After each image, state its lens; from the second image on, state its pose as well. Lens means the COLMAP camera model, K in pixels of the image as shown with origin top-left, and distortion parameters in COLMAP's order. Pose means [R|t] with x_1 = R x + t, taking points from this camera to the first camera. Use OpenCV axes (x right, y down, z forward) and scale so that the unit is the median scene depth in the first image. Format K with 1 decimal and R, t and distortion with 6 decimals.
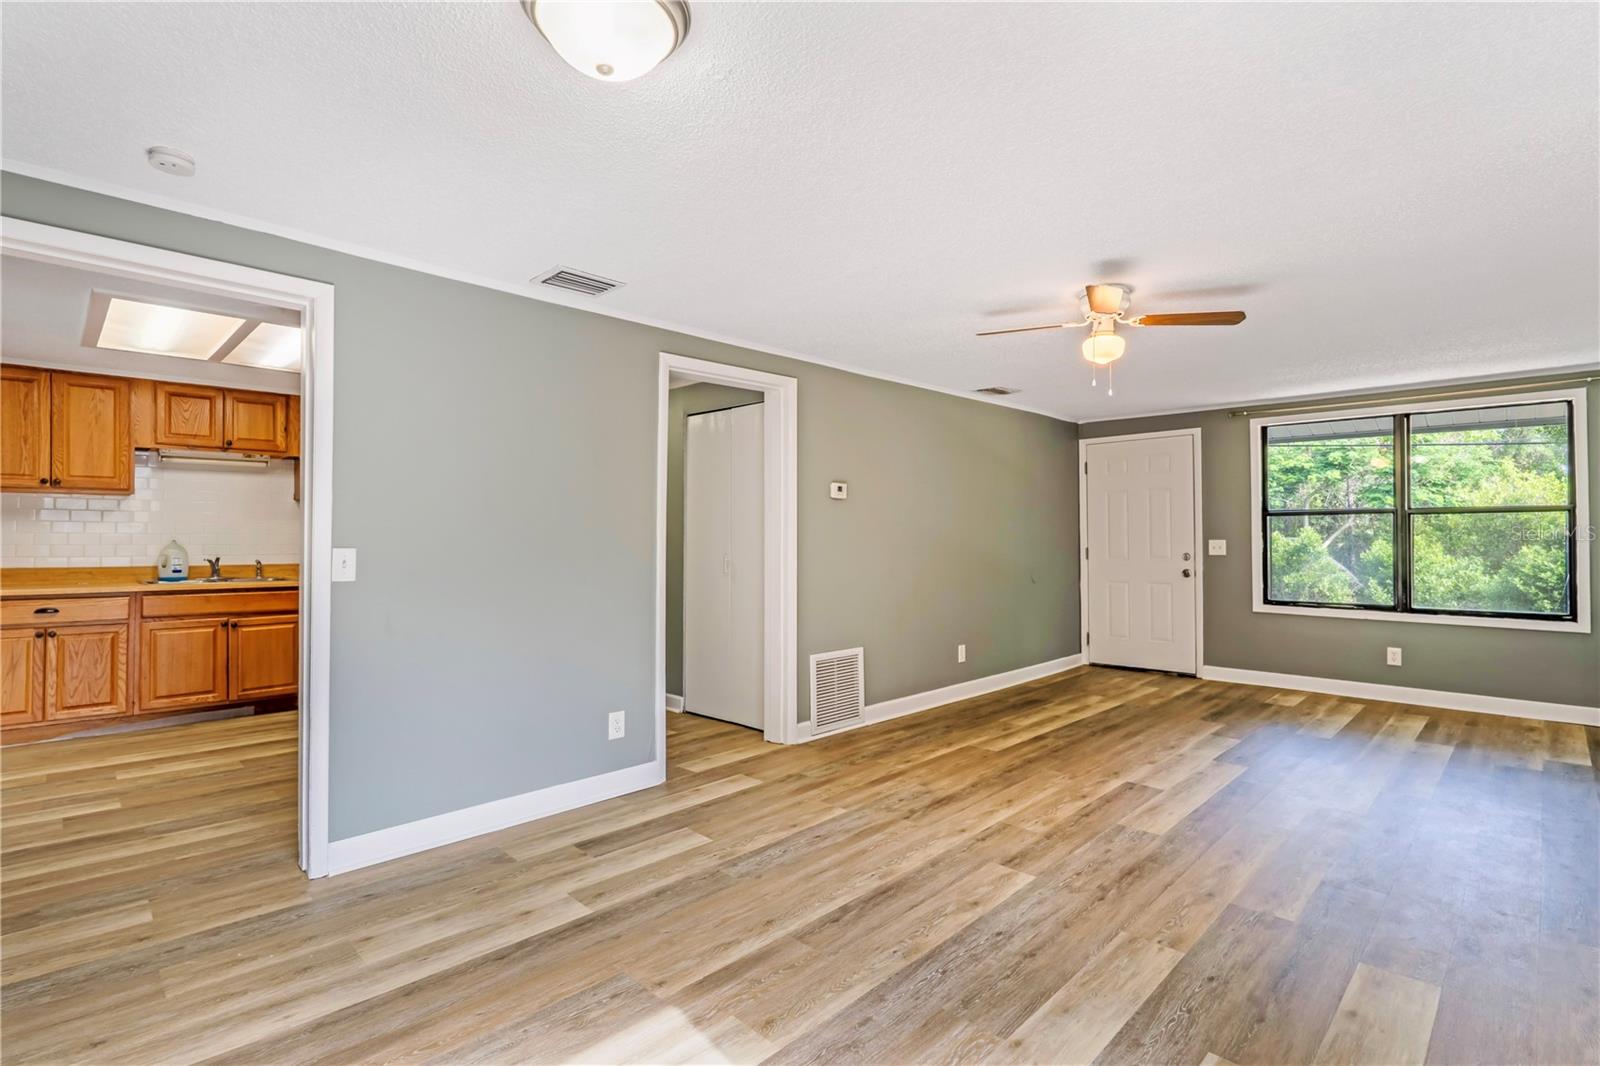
lens RADIAL K [[757.7, 0, 809.8], [0, 757.7, 531.5], [0, 0, 1]] dist [0.003854, -0.000596]
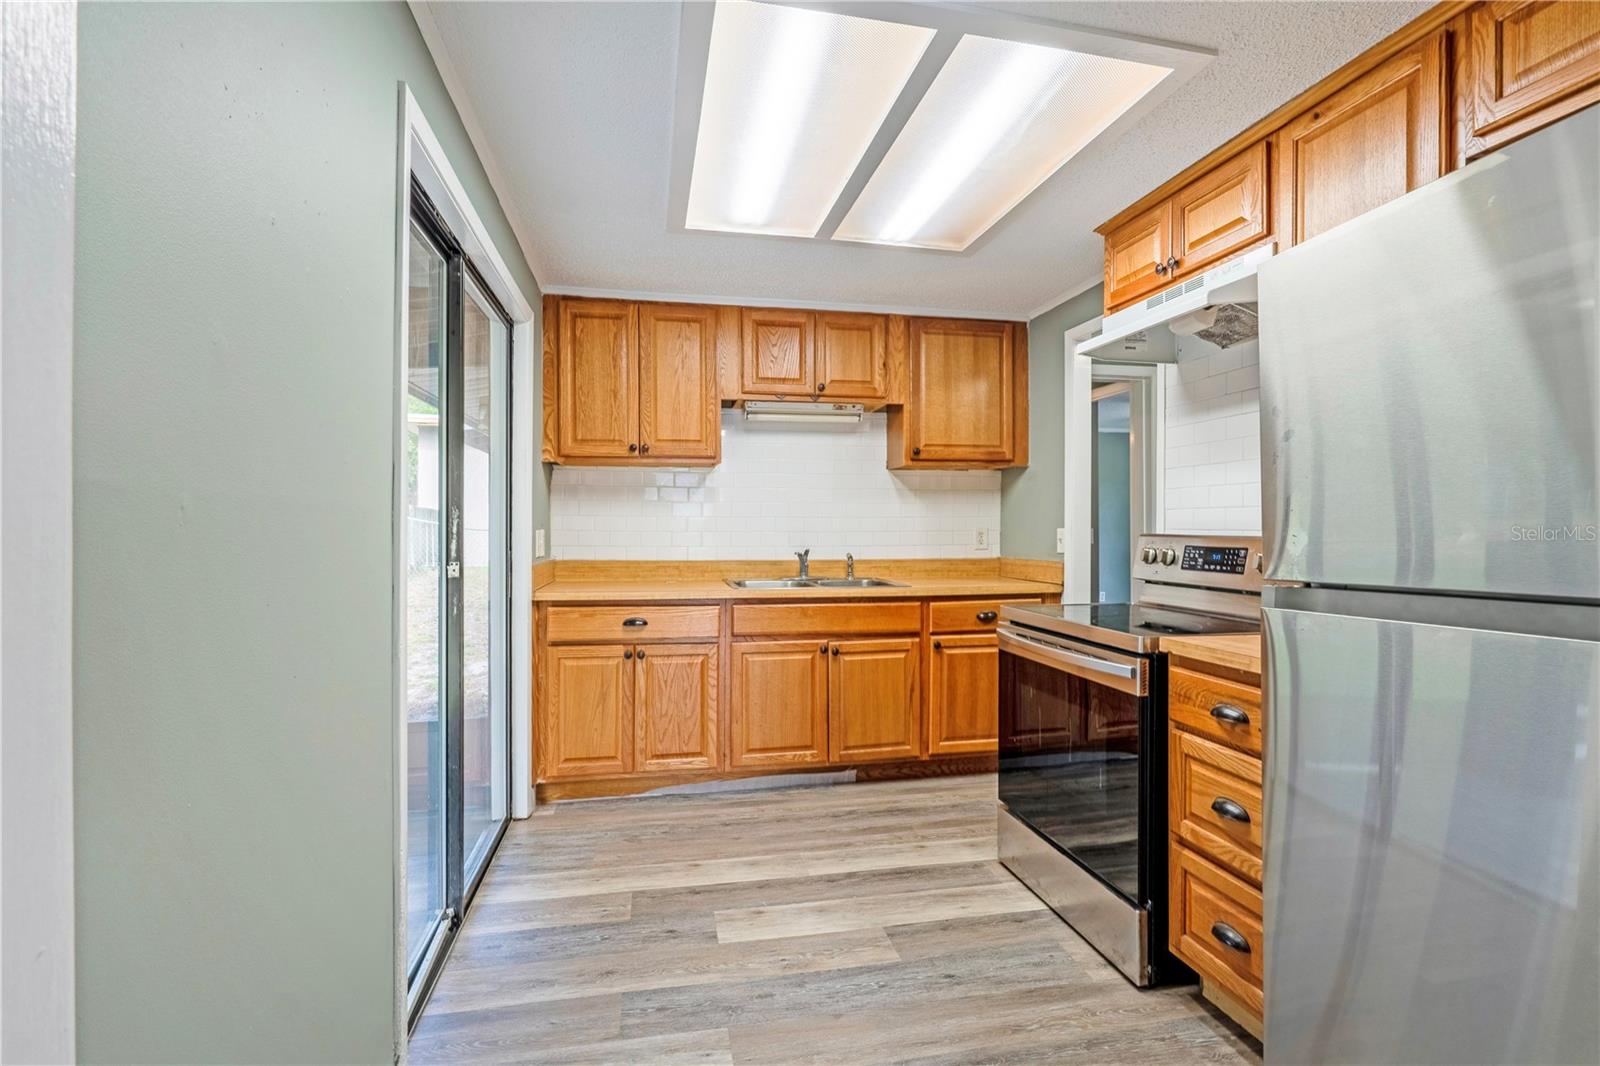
lens RADIAL K [[757.7, 0, 798.4], [0, 757.7, 527.4], [0, 0, 1]] dist [0.003854, -0.000596]
pose [[0.828692, 0.002384, -0.559700, -0.429923], [0.004710, 0.999926, 0.011233, 0.005513], [0.559685, -0.011945, 0.828619, 0.447142]]
